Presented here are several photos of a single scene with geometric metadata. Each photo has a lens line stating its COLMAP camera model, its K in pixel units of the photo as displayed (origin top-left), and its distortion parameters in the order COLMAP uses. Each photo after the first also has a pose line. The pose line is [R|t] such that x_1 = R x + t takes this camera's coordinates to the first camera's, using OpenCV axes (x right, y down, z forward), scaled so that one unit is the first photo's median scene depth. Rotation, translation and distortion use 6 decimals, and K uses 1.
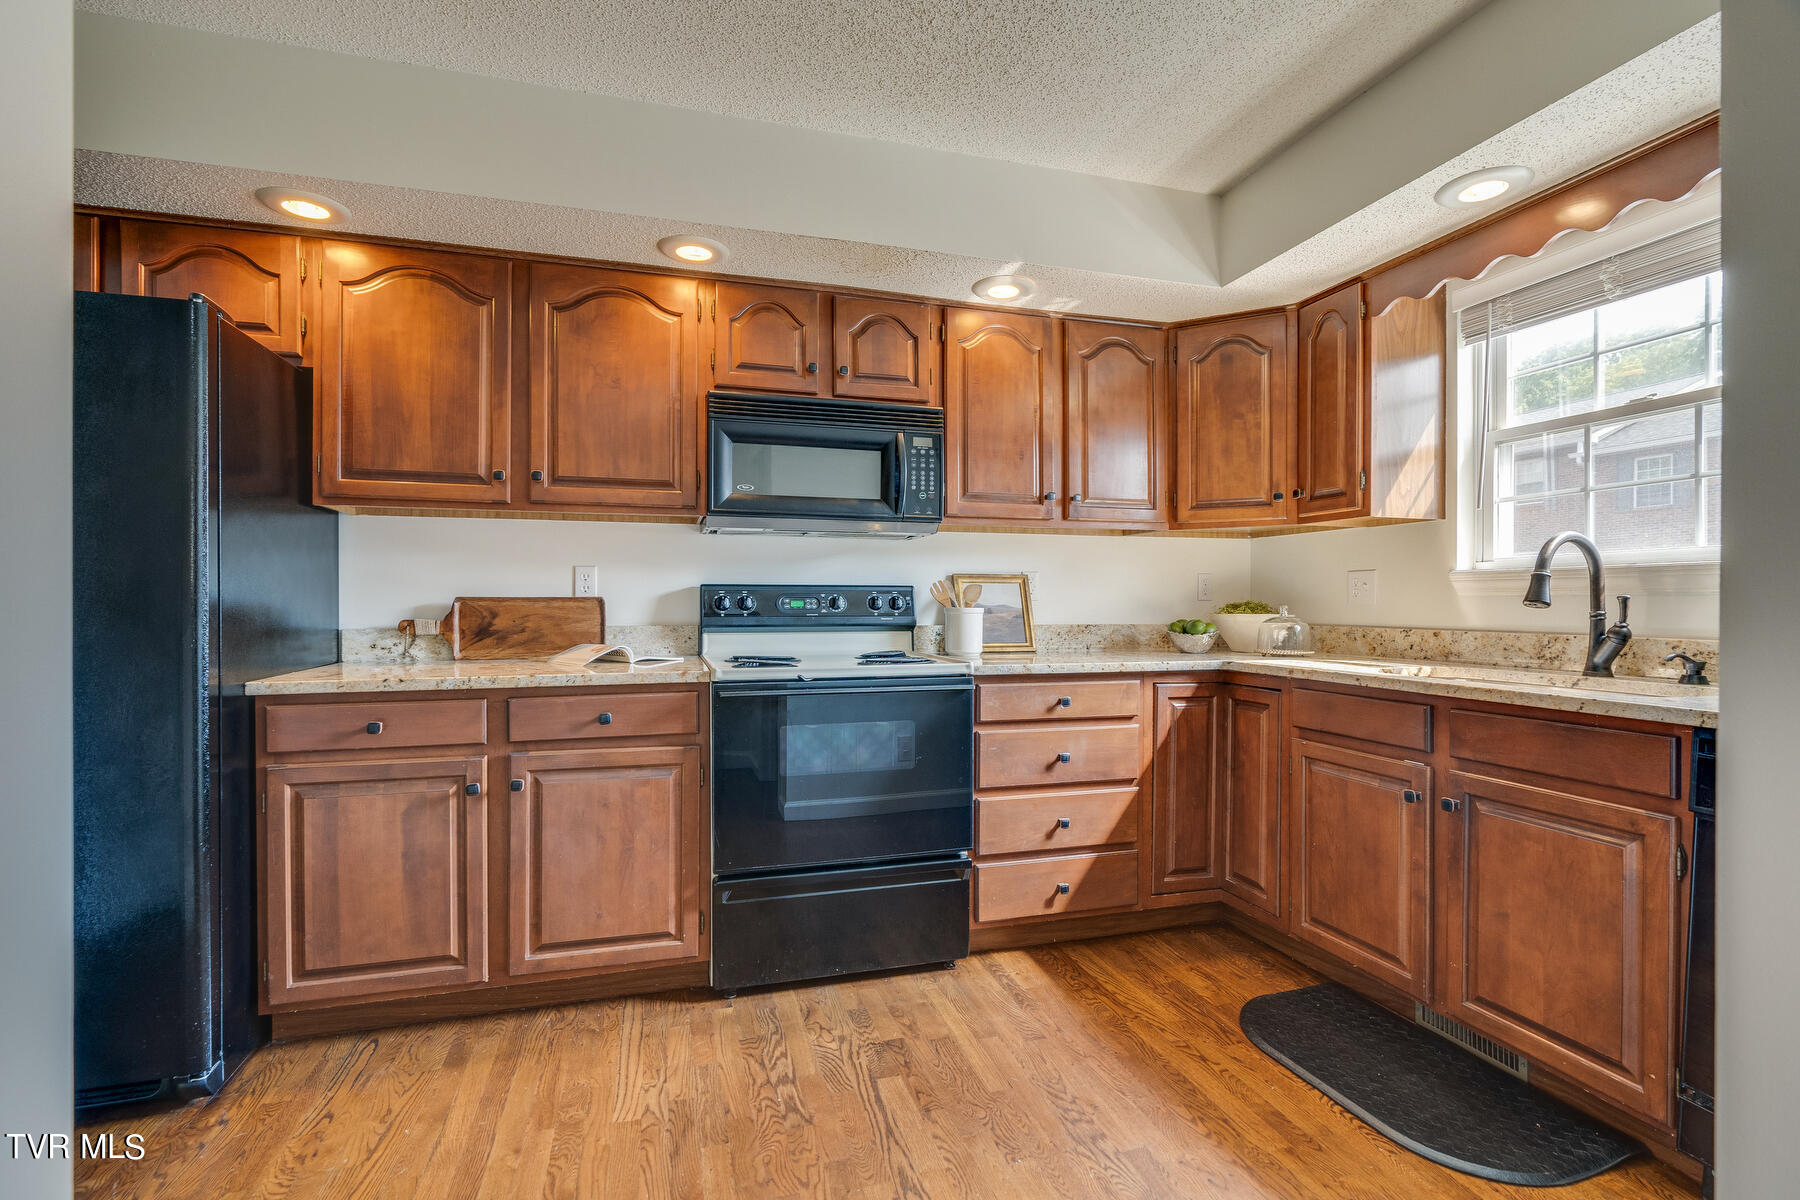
lens RADIAL K [[824.8, 0, 896.1], [0, 824.8, 599.8], [0, 0, 1]] dist [0.002298, 0.000626]
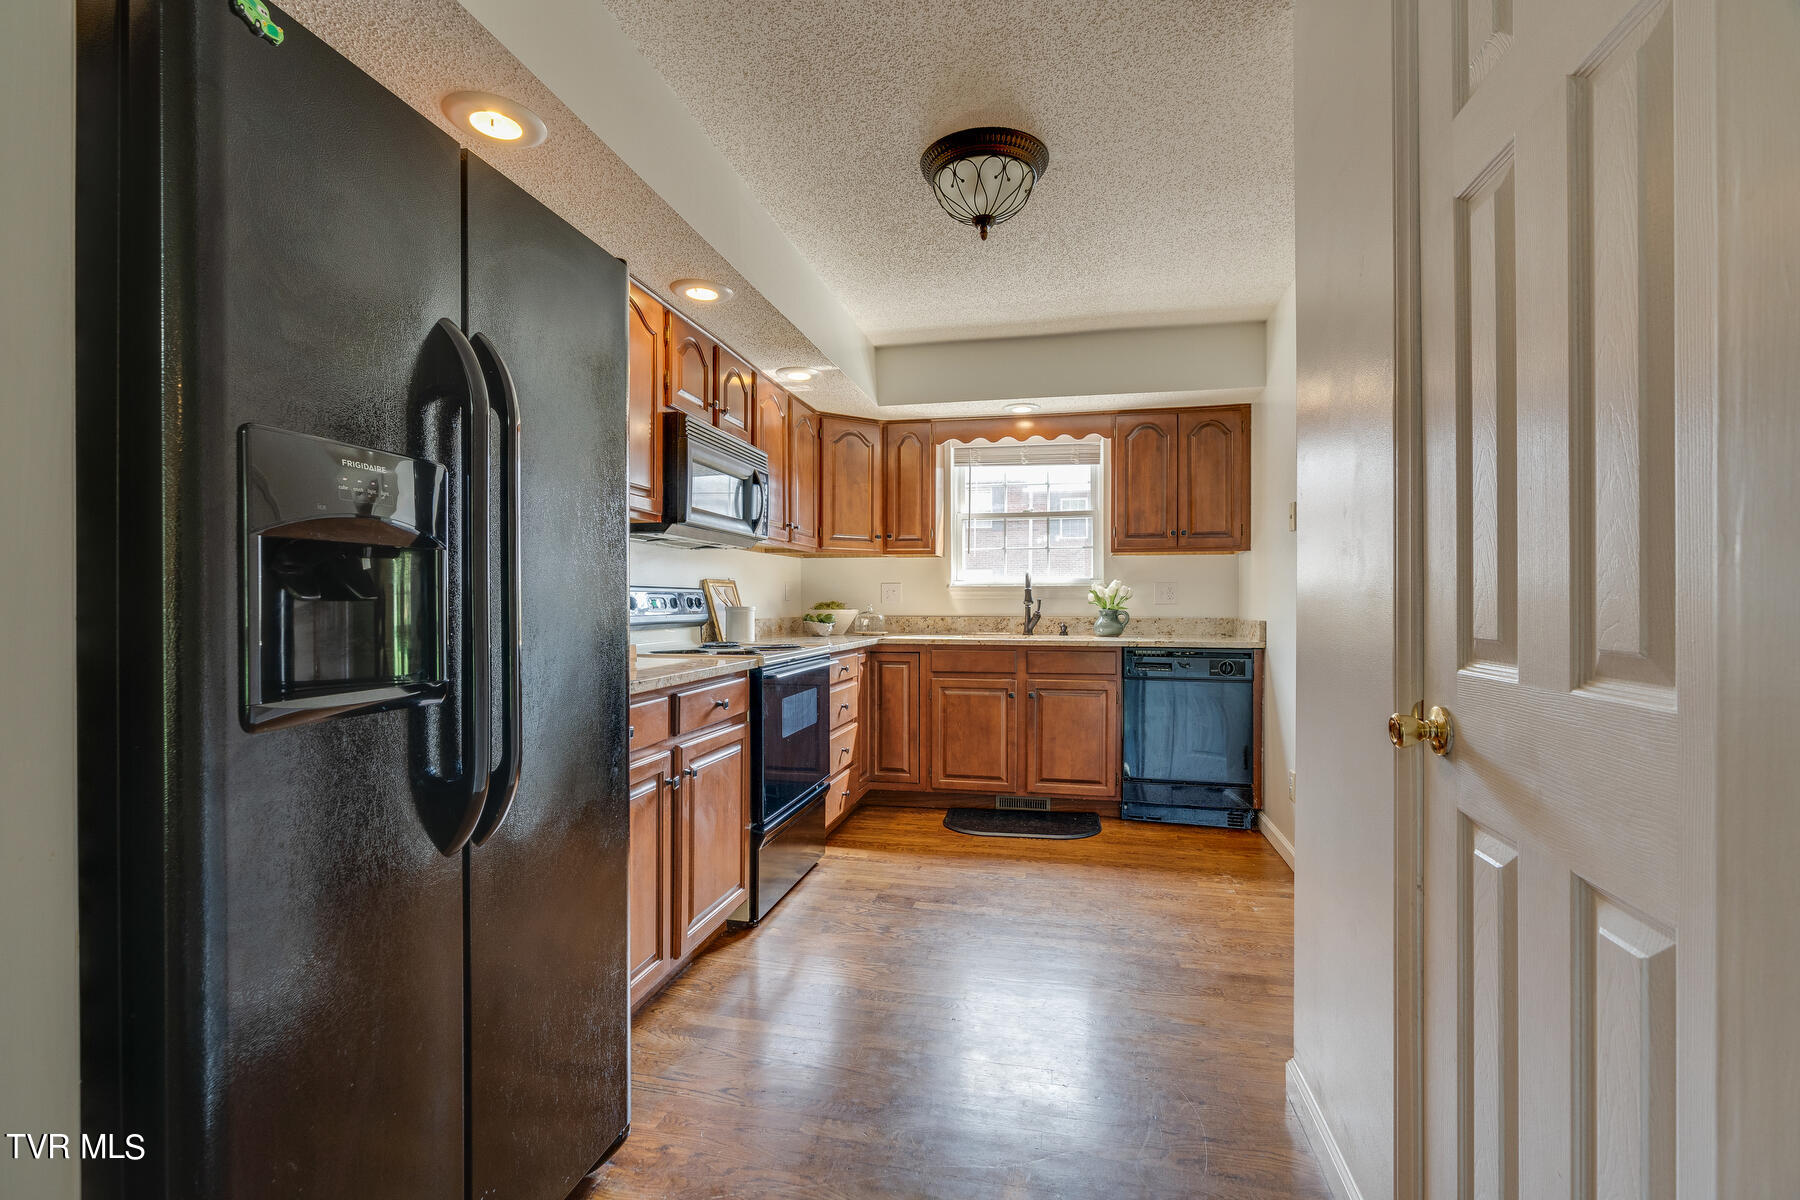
lens RADIAL K [[824.8, 0, 894.7], [0, 824.8, 603.4], [0, 0, 1]] dist [0.002298, 0.000626]
pose [[0.473627, -0.003263, 0.880719, -1.157166], [-0.003069, 0.999981, 0.005355, -0.003440], [-0.880720, -0.005239, 0.473608, 0.238418]]
